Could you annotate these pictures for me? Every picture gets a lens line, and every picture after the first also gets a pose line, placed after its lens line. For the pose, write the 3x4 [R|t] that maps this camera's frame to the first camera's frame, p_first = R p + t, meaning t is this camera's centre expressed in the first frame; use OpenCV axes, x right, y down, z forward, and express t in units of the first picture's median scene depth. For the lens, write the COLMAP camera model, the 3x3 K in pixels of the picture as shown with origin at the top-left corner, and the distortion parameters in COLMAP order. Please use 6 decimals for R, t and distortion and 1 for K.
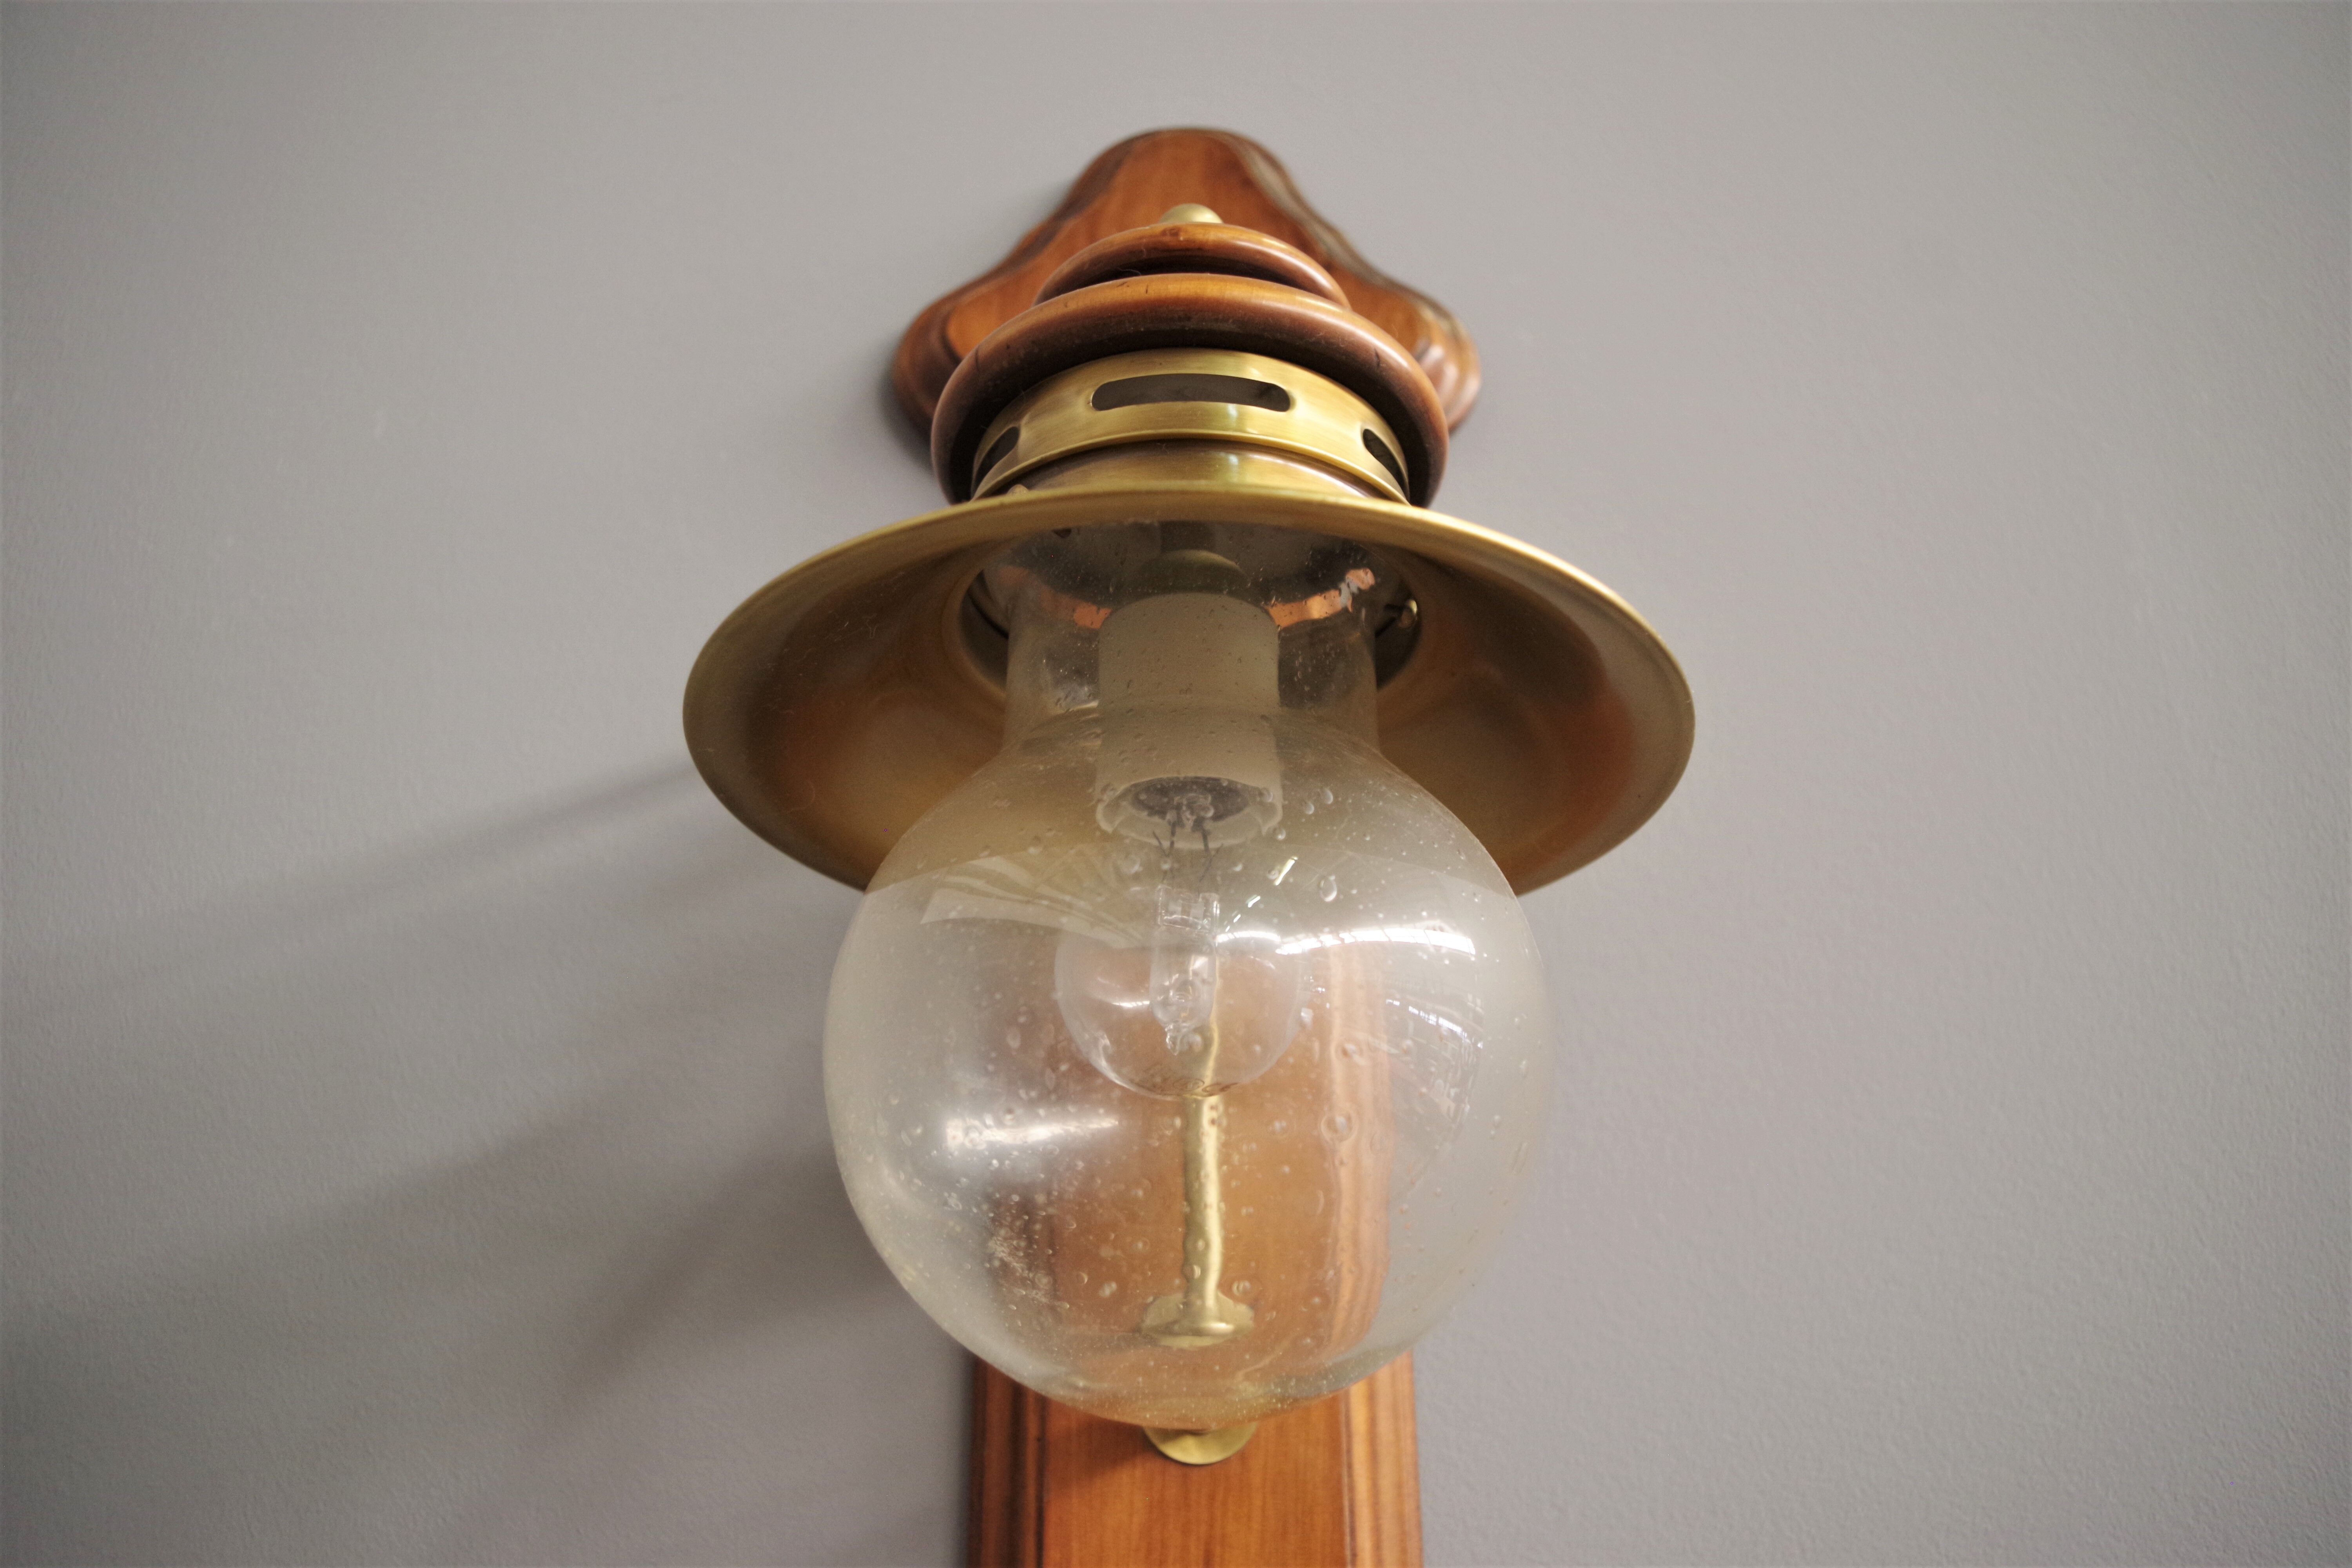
lens RADIAL K [[1811.9, 0, 1169.0], [0, 1811.9, 786.5], [0, 0, 1]] dist [-0.073863, 0.008022]
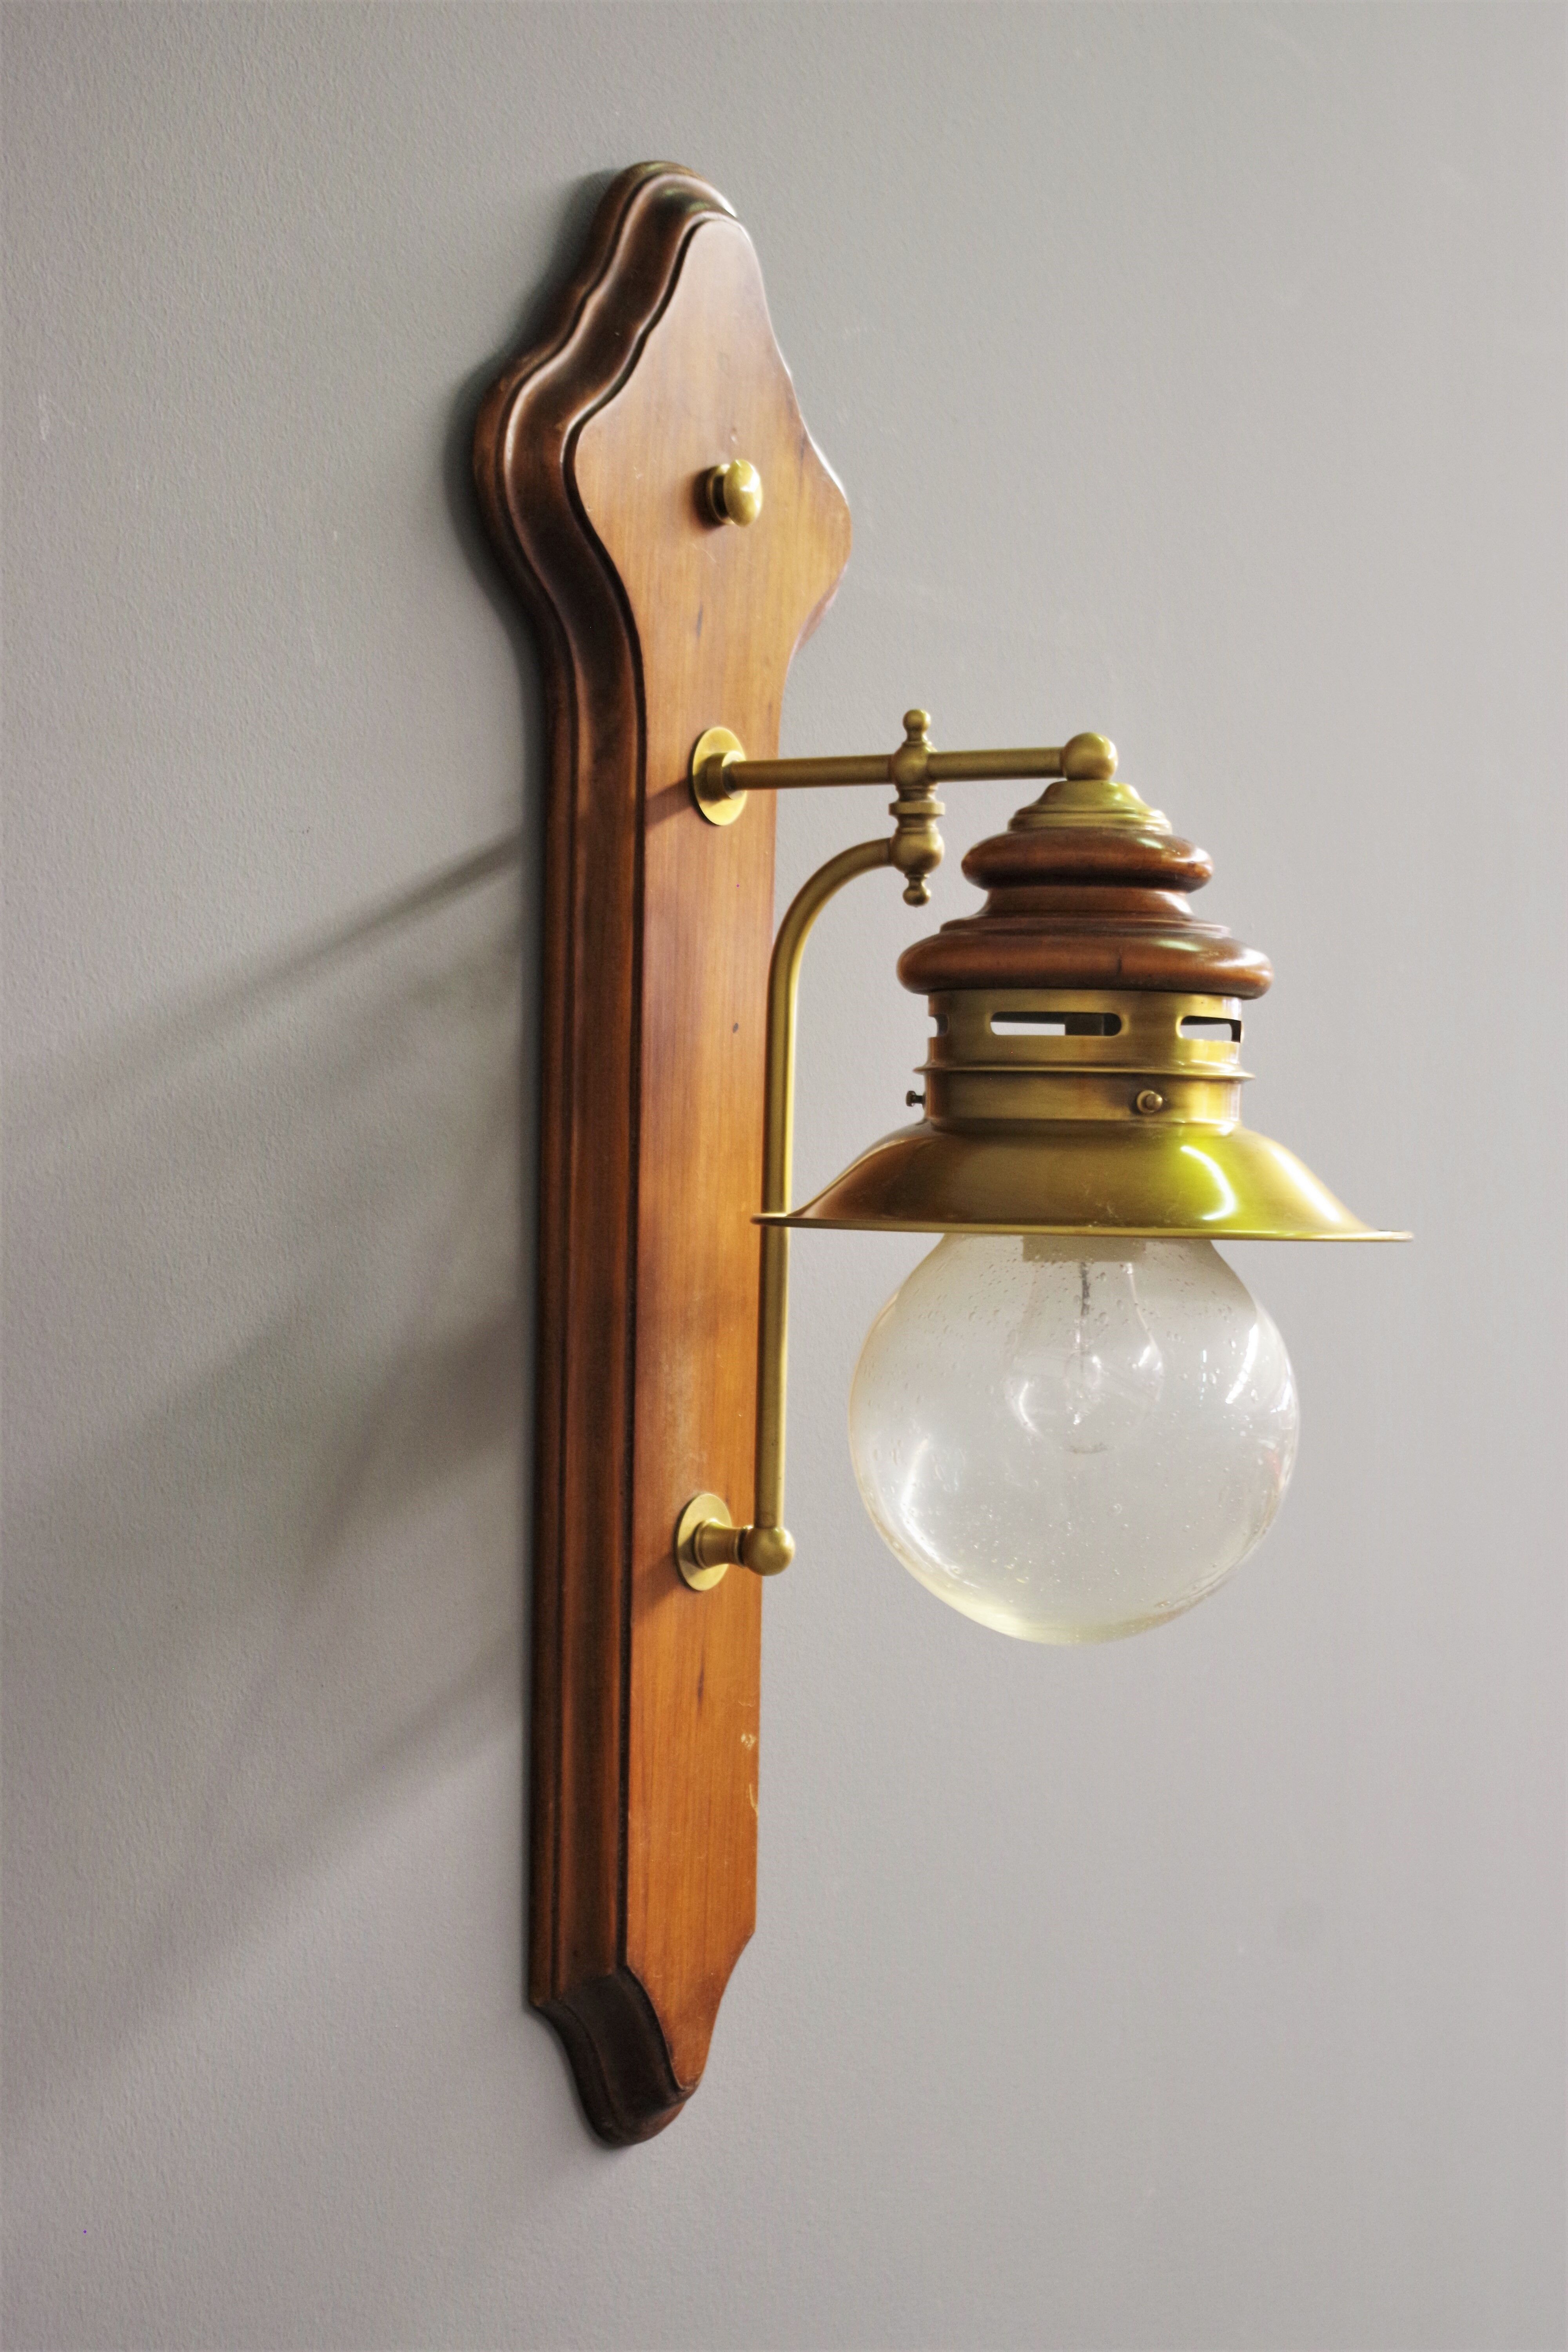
lens RADIAL K [[3925.7, 0, 781.4], [0, 3925.7, 1182.6], [0, 0, 1]] dist [0.046244, 0.000000]
pose [[0.555566, -0.003989, 0.831463, -2.687613], [-0.377022, 0.890068, 0.256188, -0.744168], [-0.741081, -0.455810, 0.492988, -0.377786]]
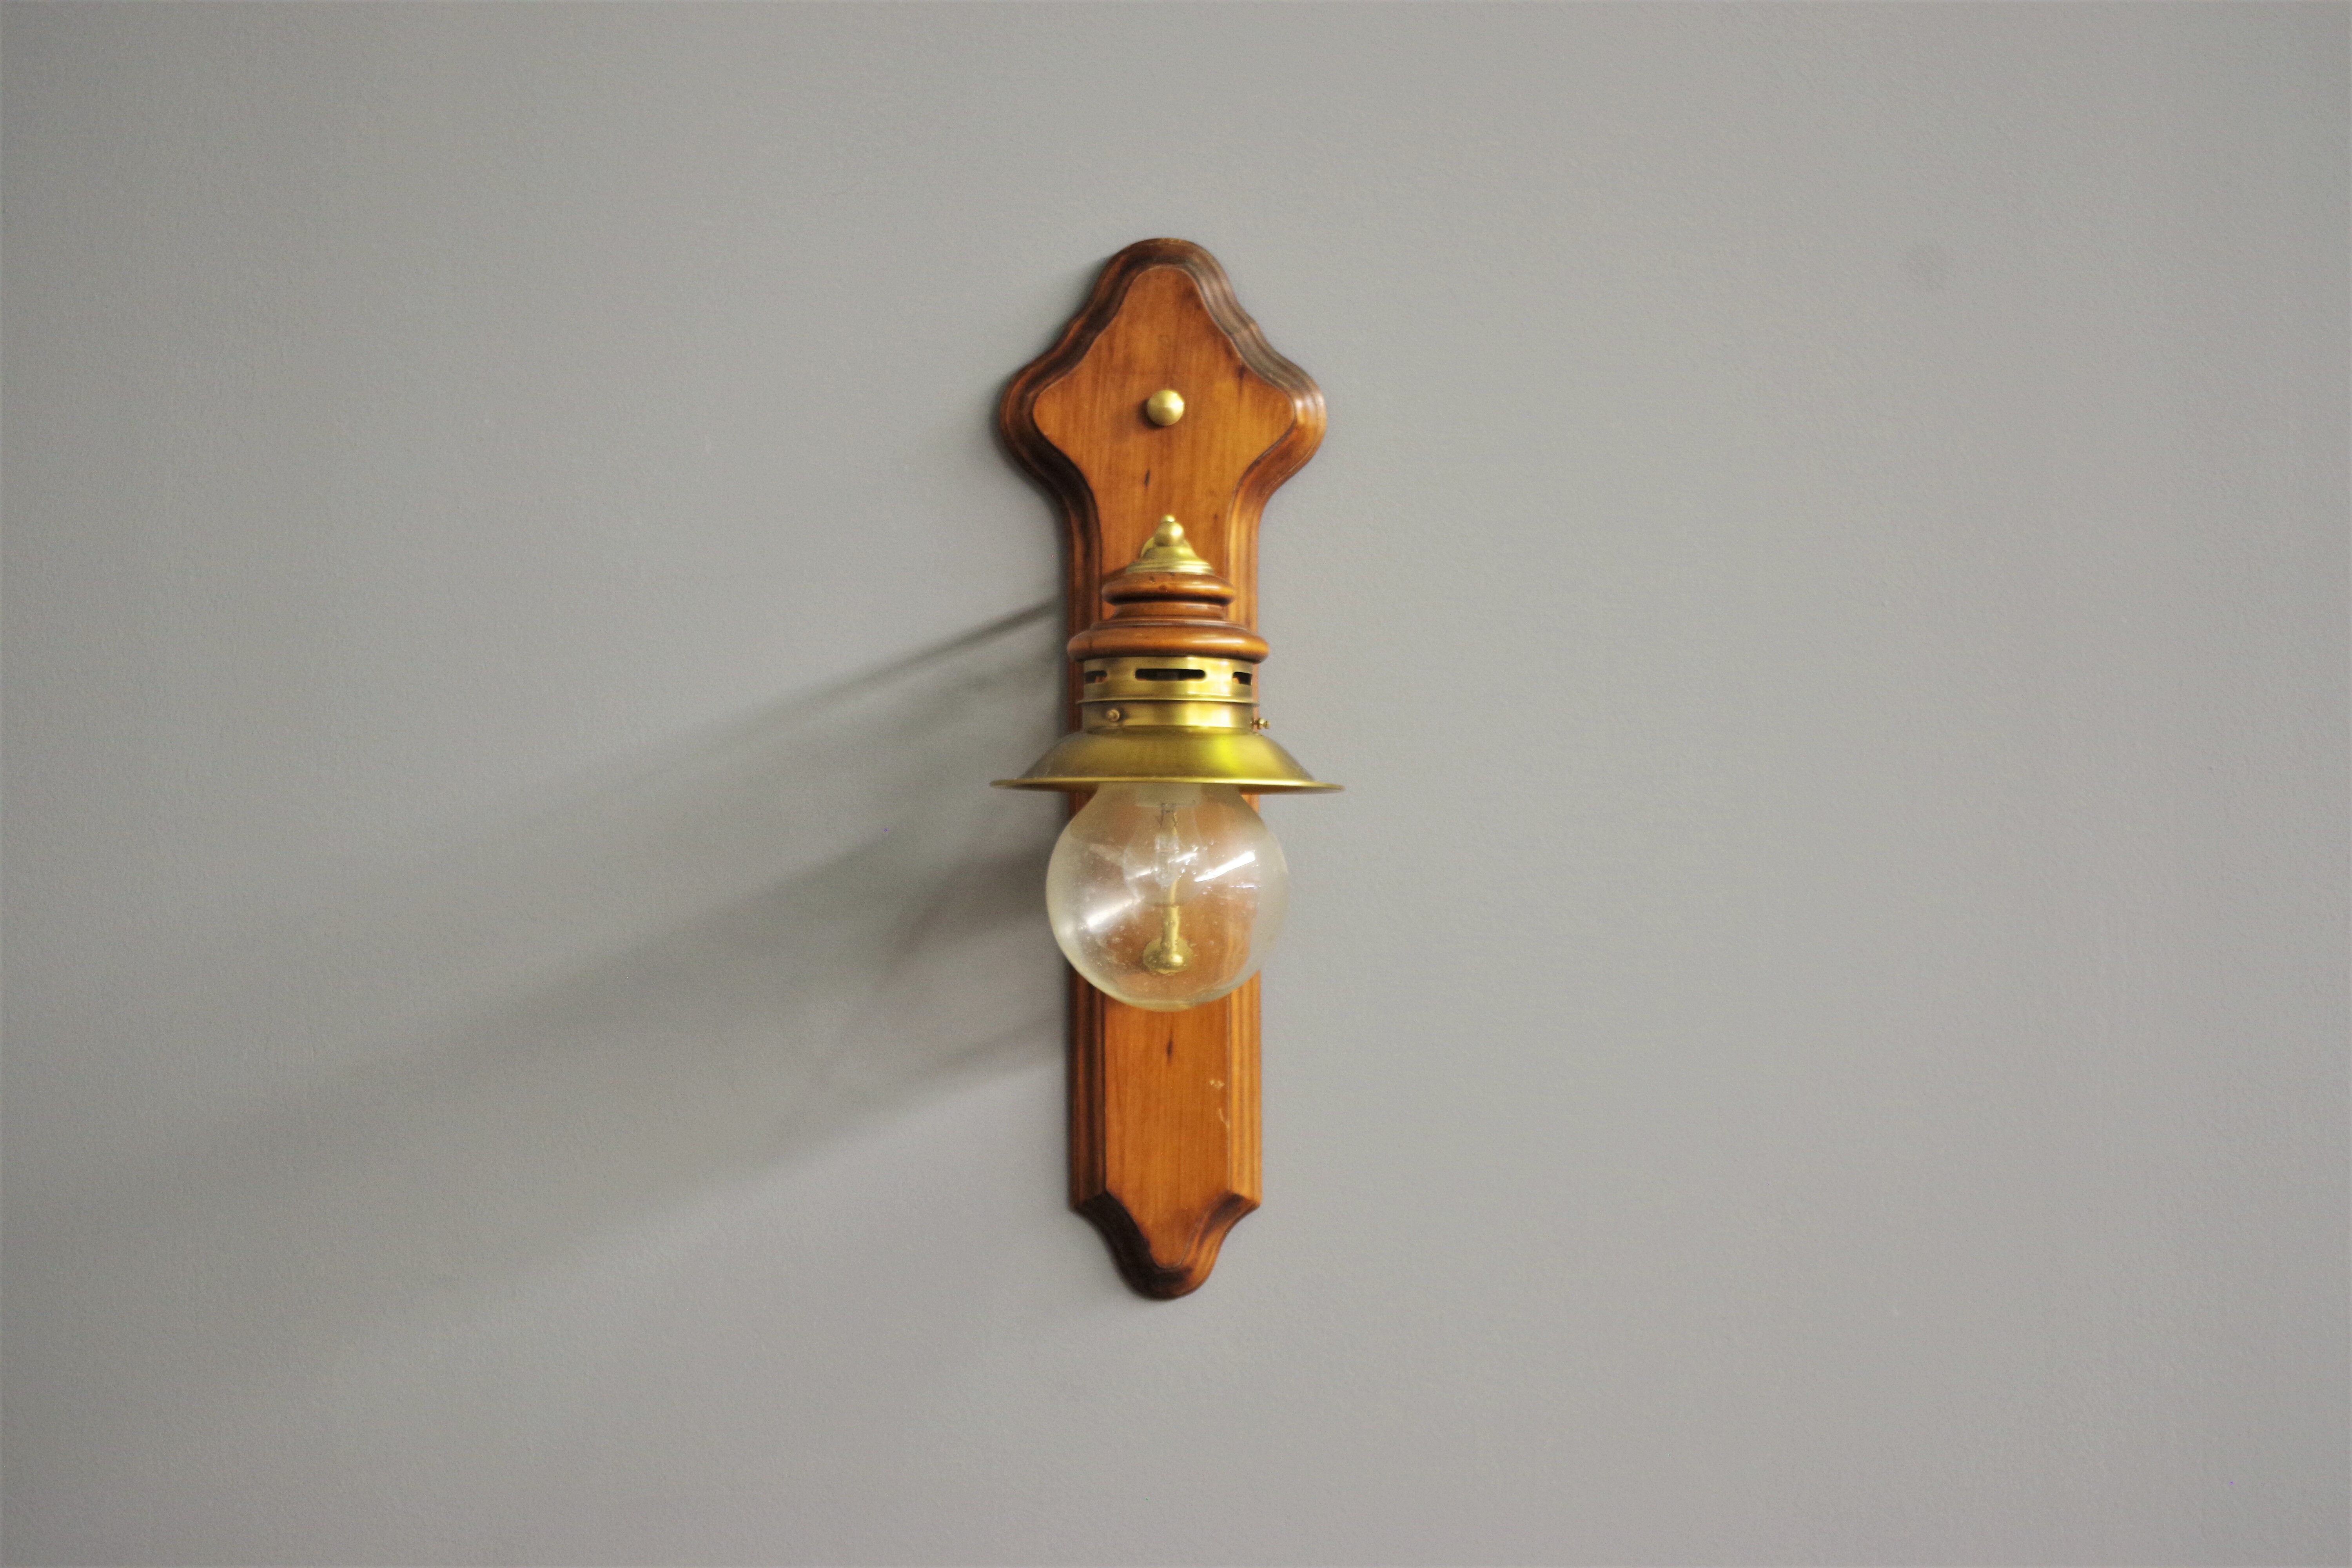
lens RADIAL K [[3918.7, 0, 1180.4], [0, 3918.7, 780.0], [0, 0, 1]] dist [-0.029451, 0.000000]
pose [[0.999595, -0.001533, 0.028406, -0.133522], [-0.009497, 0.923273, 0.384026, -2.212971], [-0.026815, -0.384141, 0.922885, -4.339667]]
